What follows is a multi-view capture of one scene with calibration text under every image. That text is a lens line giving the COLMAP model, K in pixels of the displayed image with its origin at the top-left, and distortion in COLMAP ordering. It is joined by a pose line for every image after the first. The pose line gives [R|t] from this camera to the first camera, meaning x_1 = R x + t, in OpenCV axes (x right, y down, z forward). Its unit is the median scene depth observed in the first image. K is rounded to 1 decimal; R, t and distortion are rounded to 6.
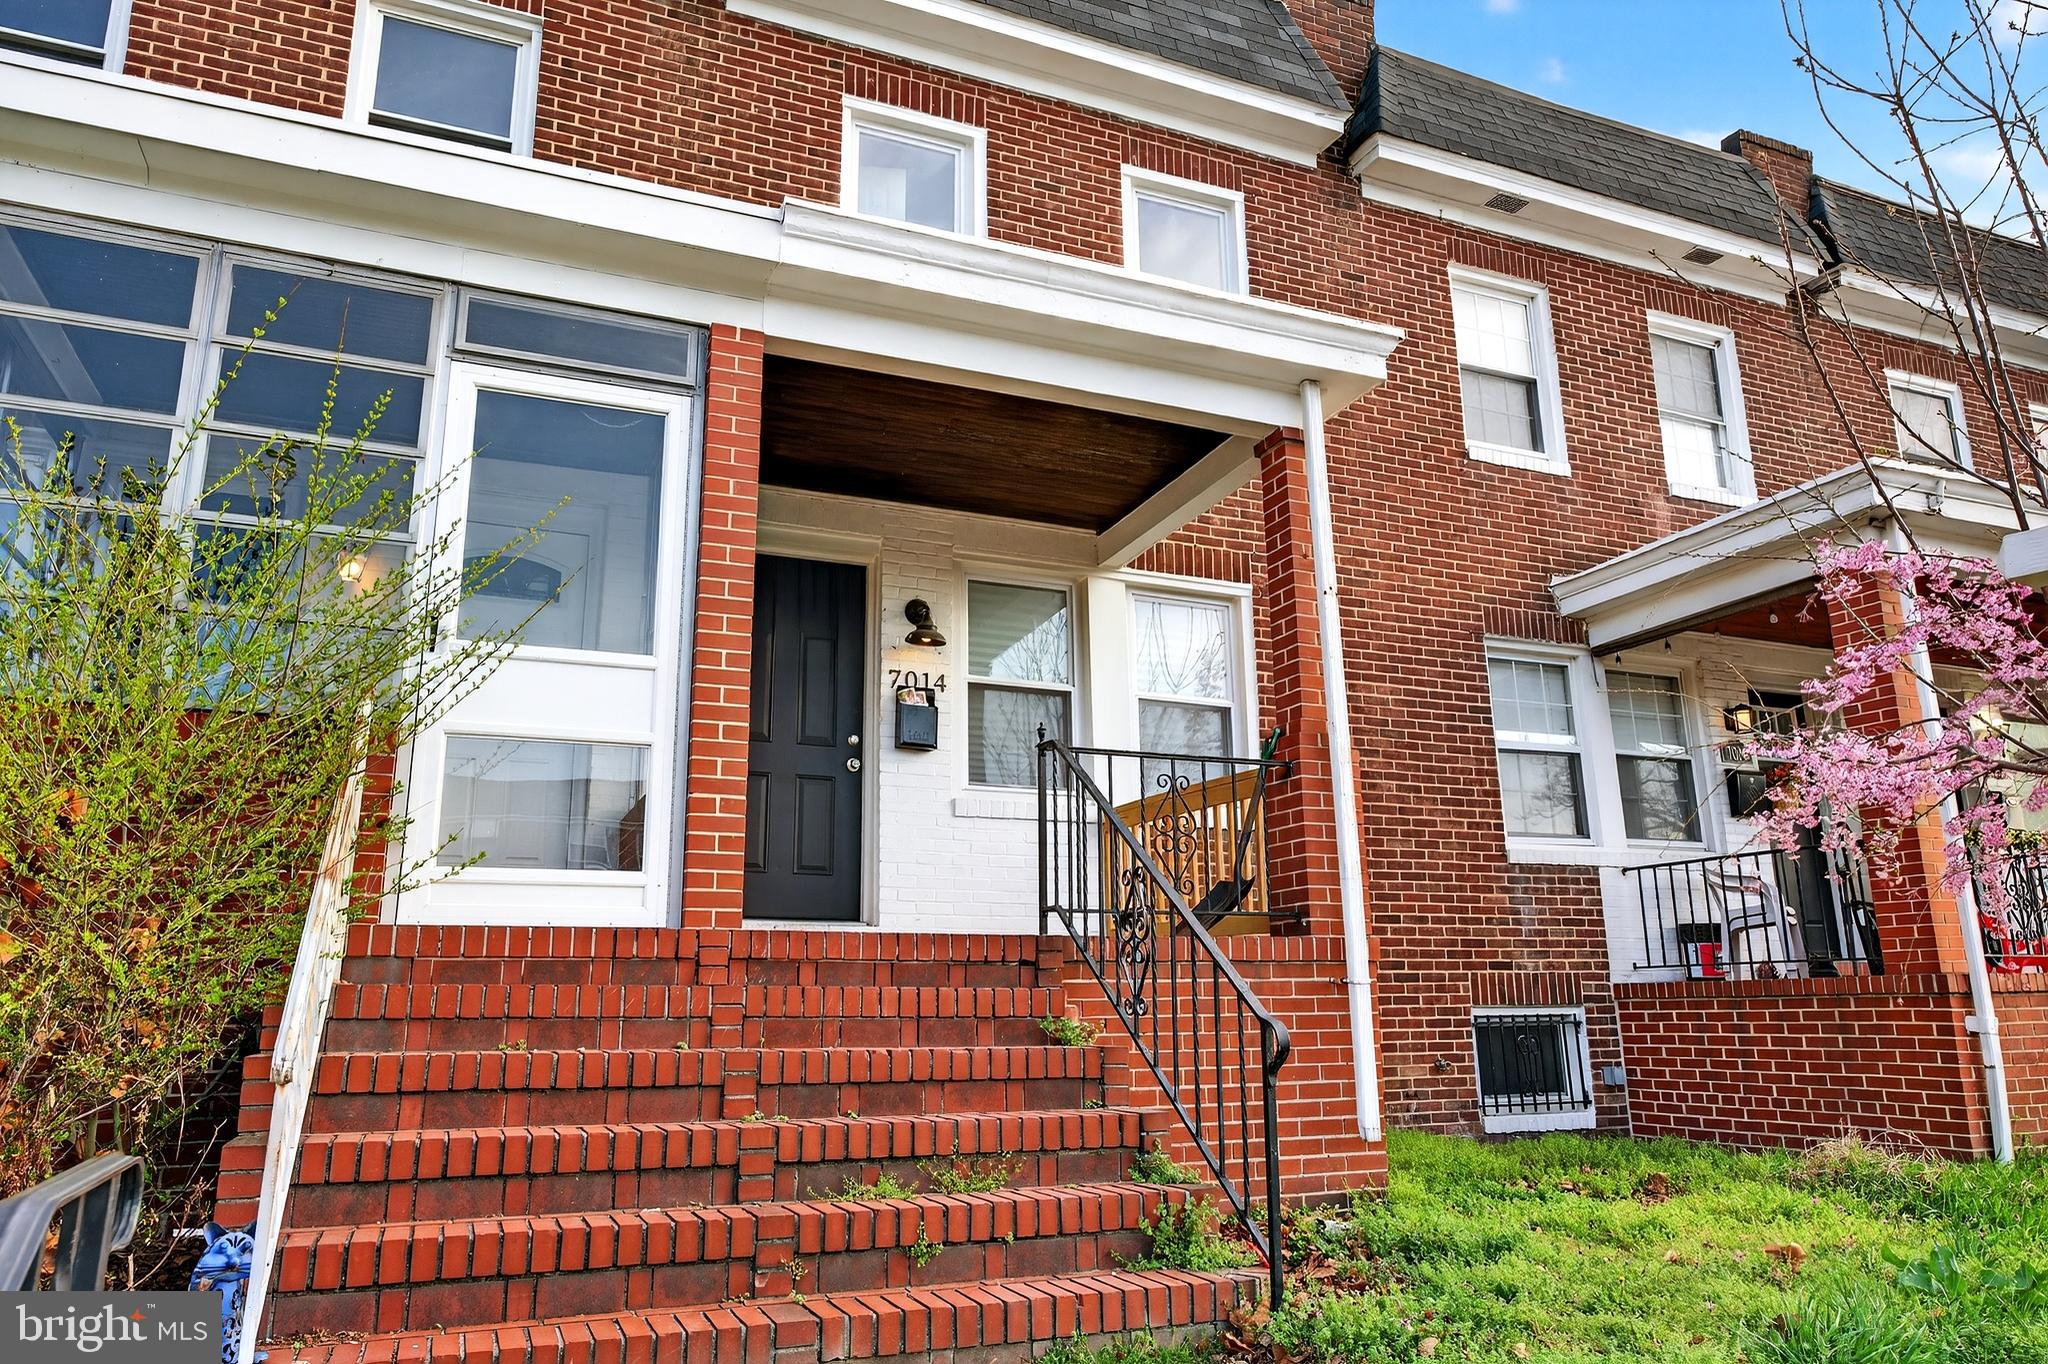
lens RADIAL K [[1344.2, 0, 1024.7], [0, 1344.2, 687.9], [0, 0, 1]] dist [-0.002079, 0.000126]
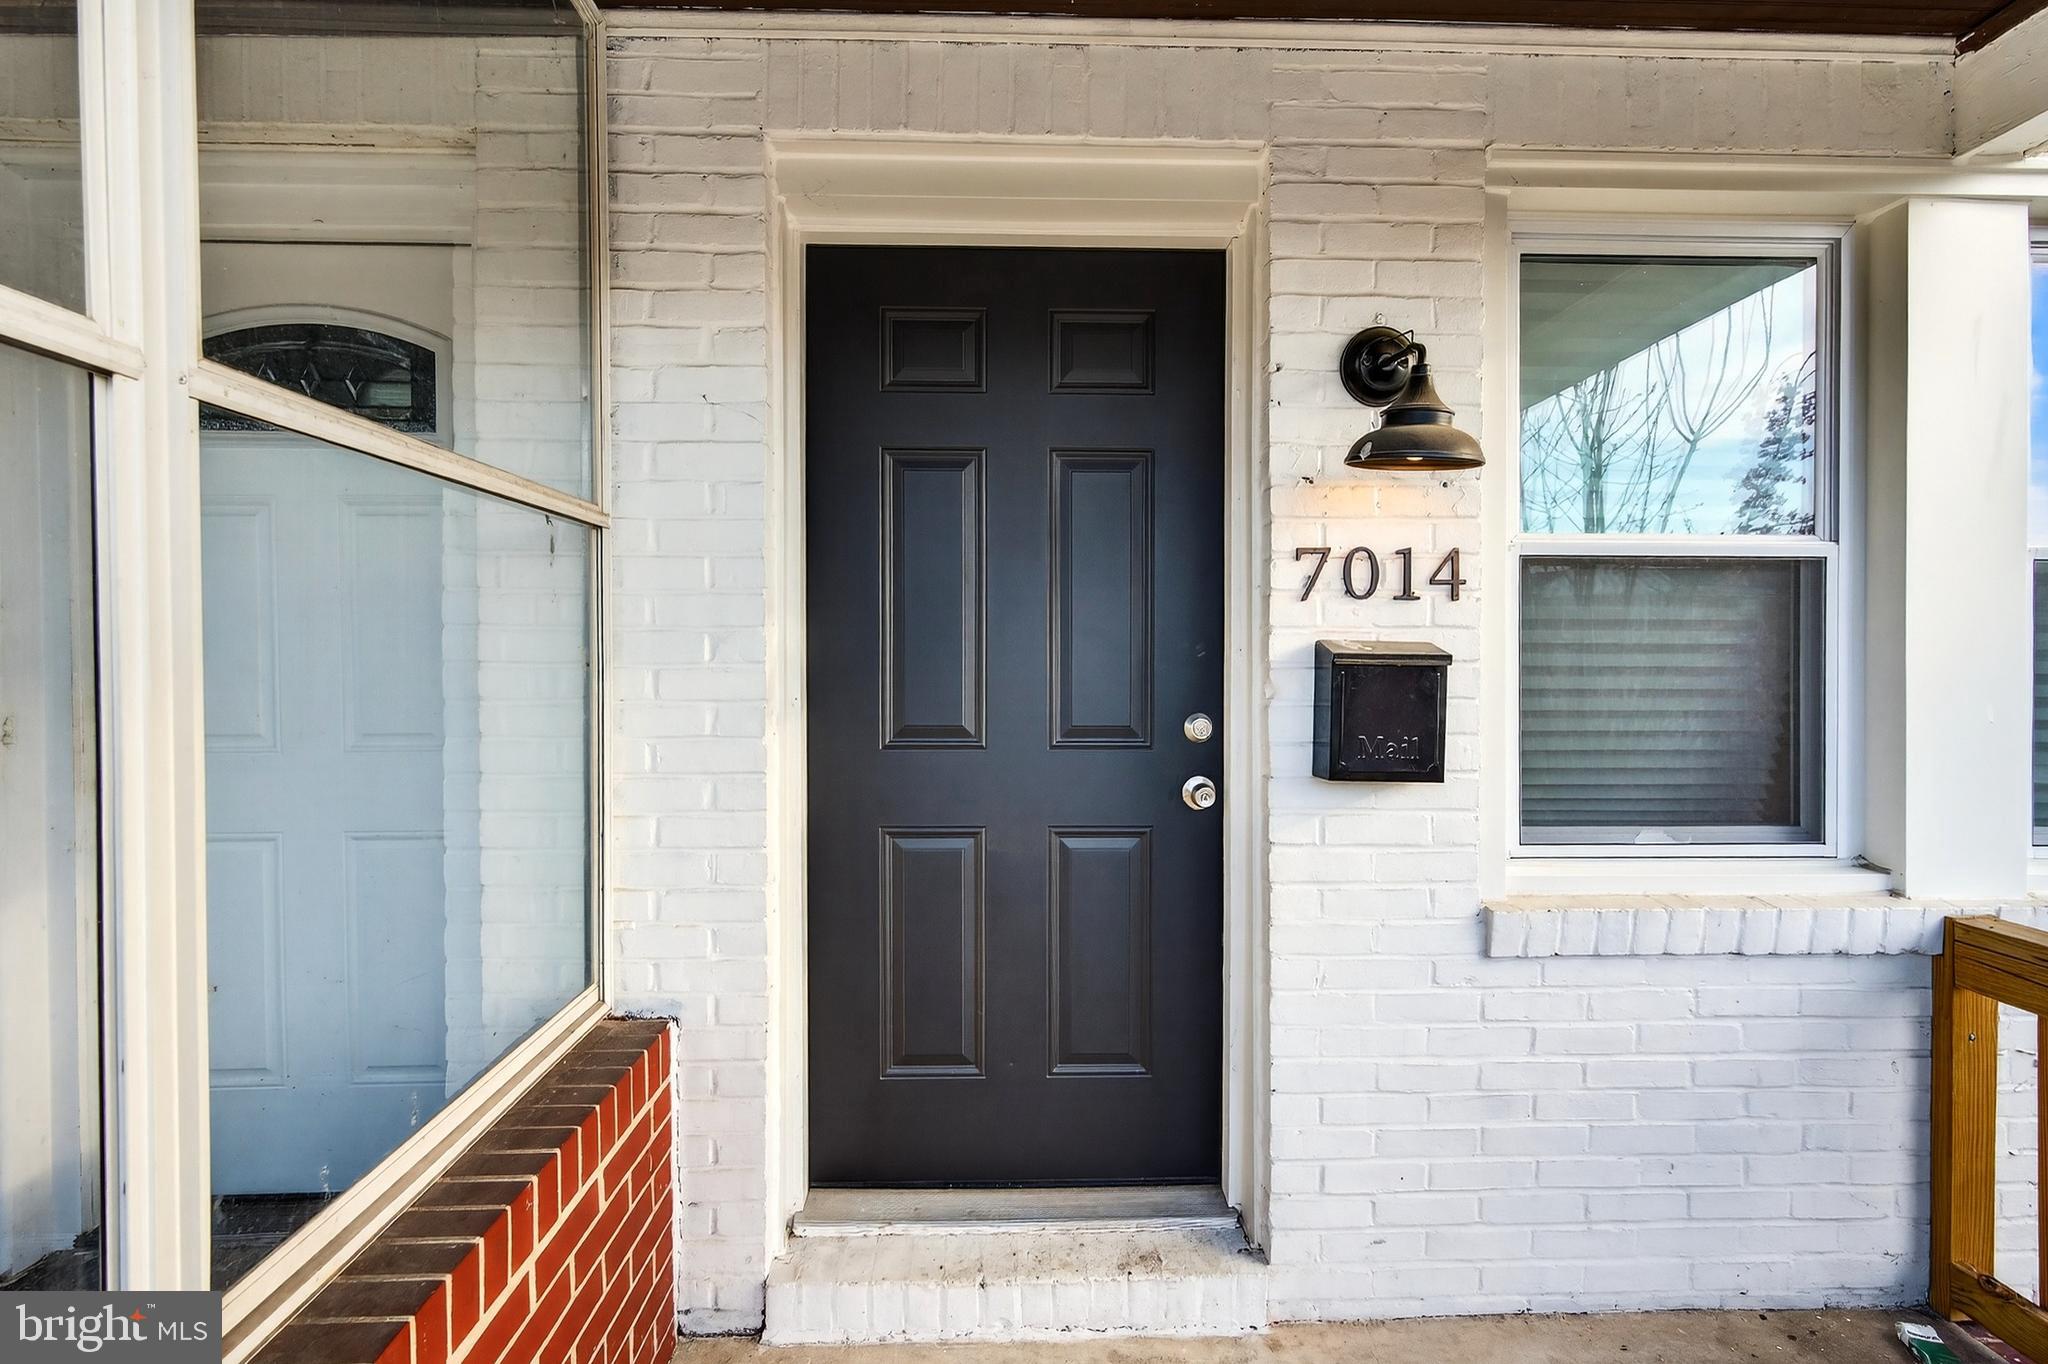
lens RADIAL K [[929.2, 0, 1017.2], [0, 929.2, 671.8], [0, 0, 1]] dist [0.001217, 0.000912]
pose [[0.934786, 0.015272, -0.354884, -0.081248], [0.074867, 0.968162, 0.238868, -0.044773], [0.347233, -0.249859, 0.903880, 0.742680]]
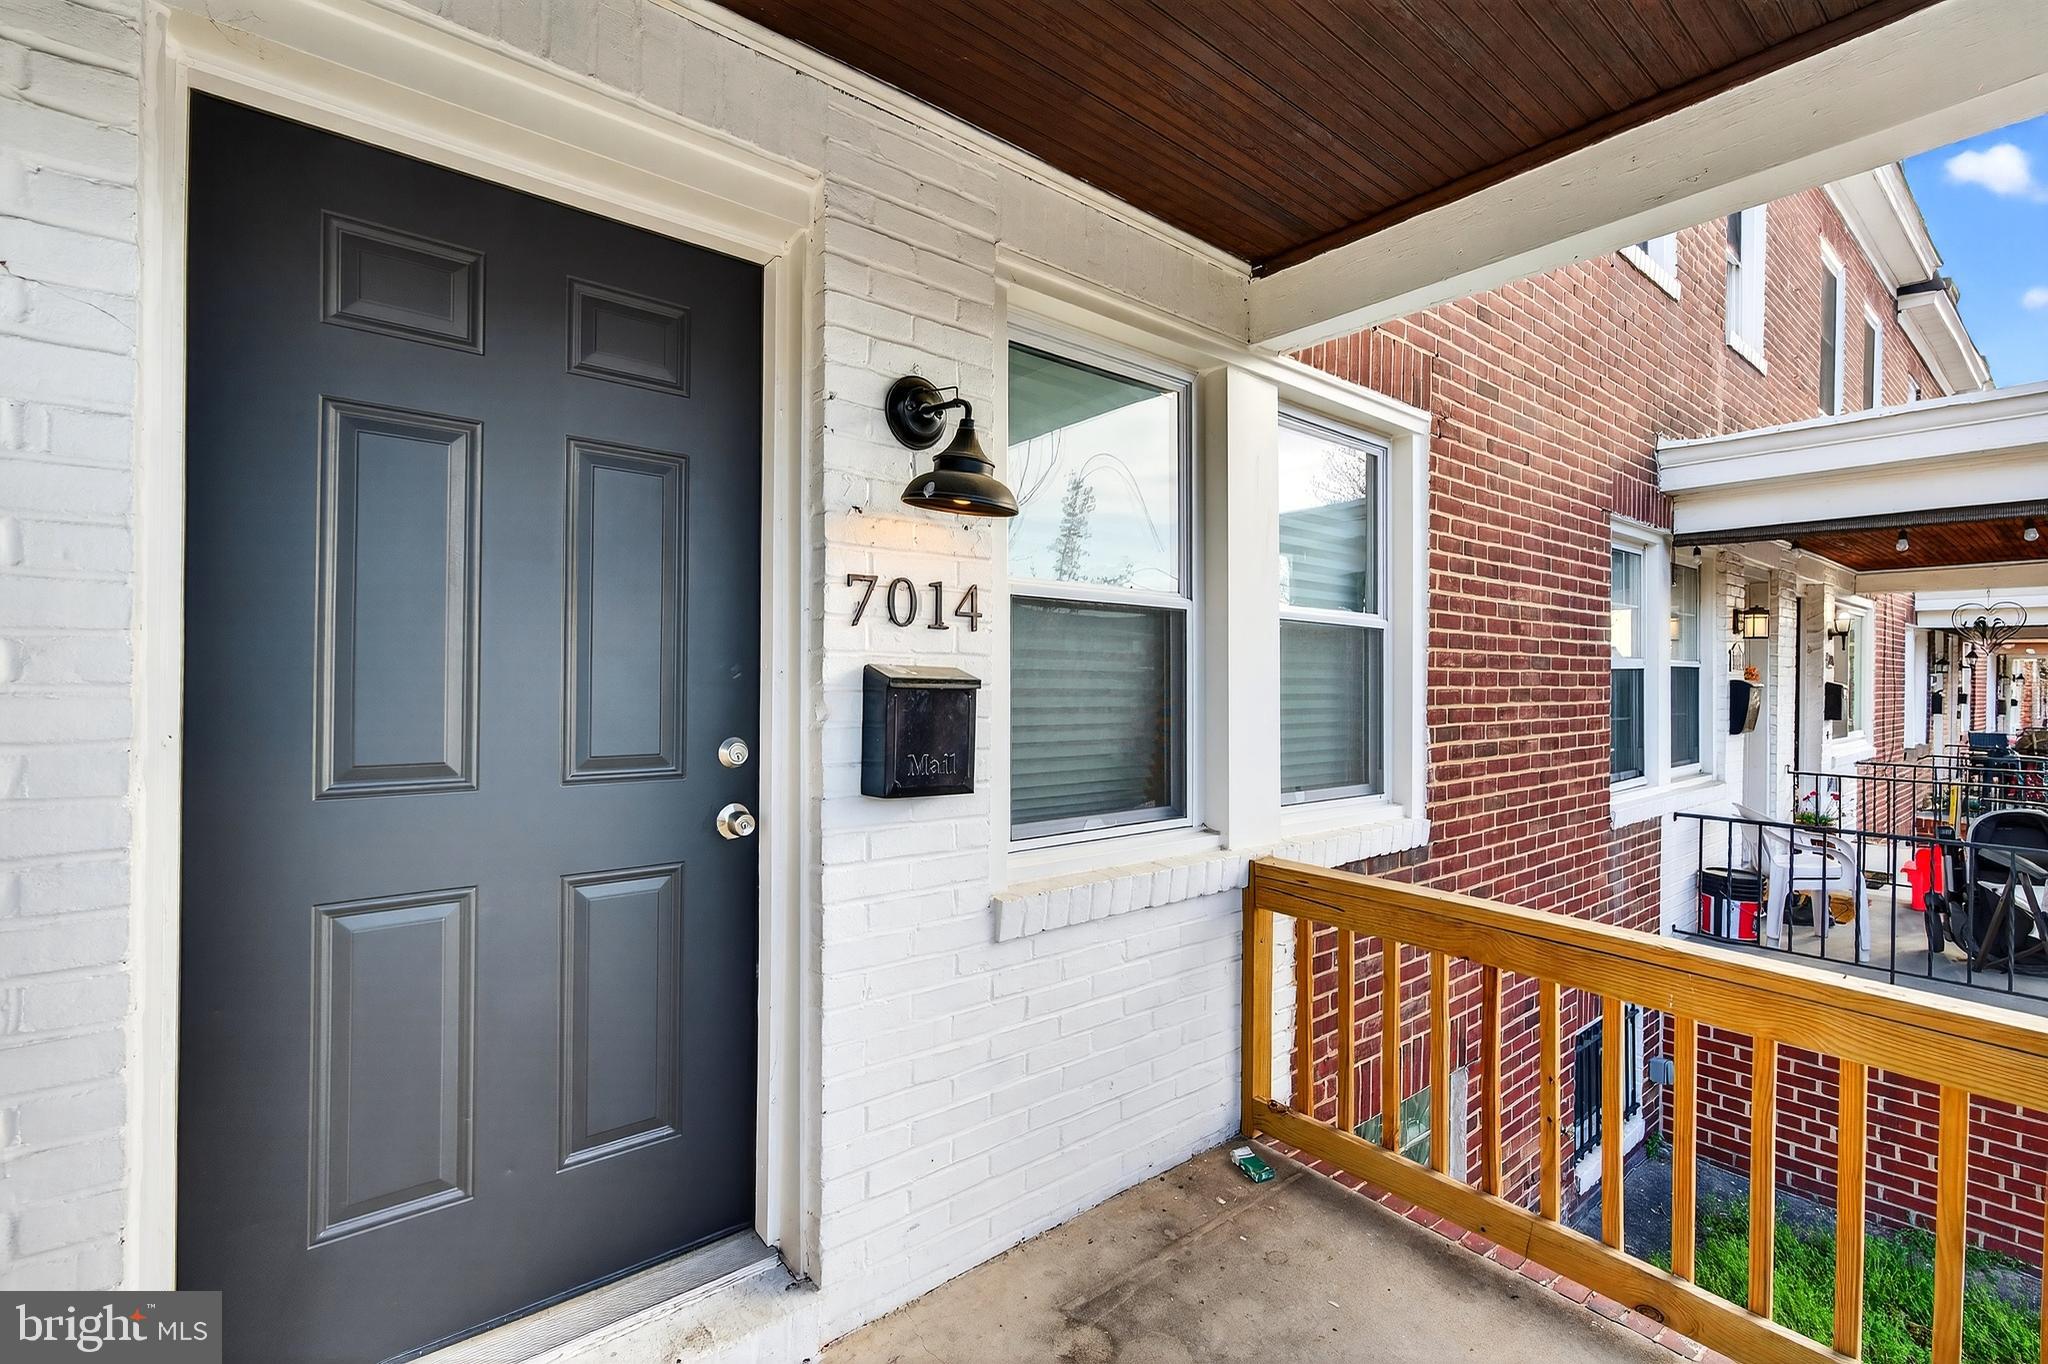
lens RADIAL K [[896.8, 0, 1018.0], [0, 896.8, 673.1], [0, 0, 1]] dist [-0.000039, 0.000183]
pose [[0.959697, 0.019912, 0.280330, -0.121431], [-0.084090, 0.972134, 0.218827, -0.043376], [-0.268161, -0.233580, 0.934628, 0.751704]]
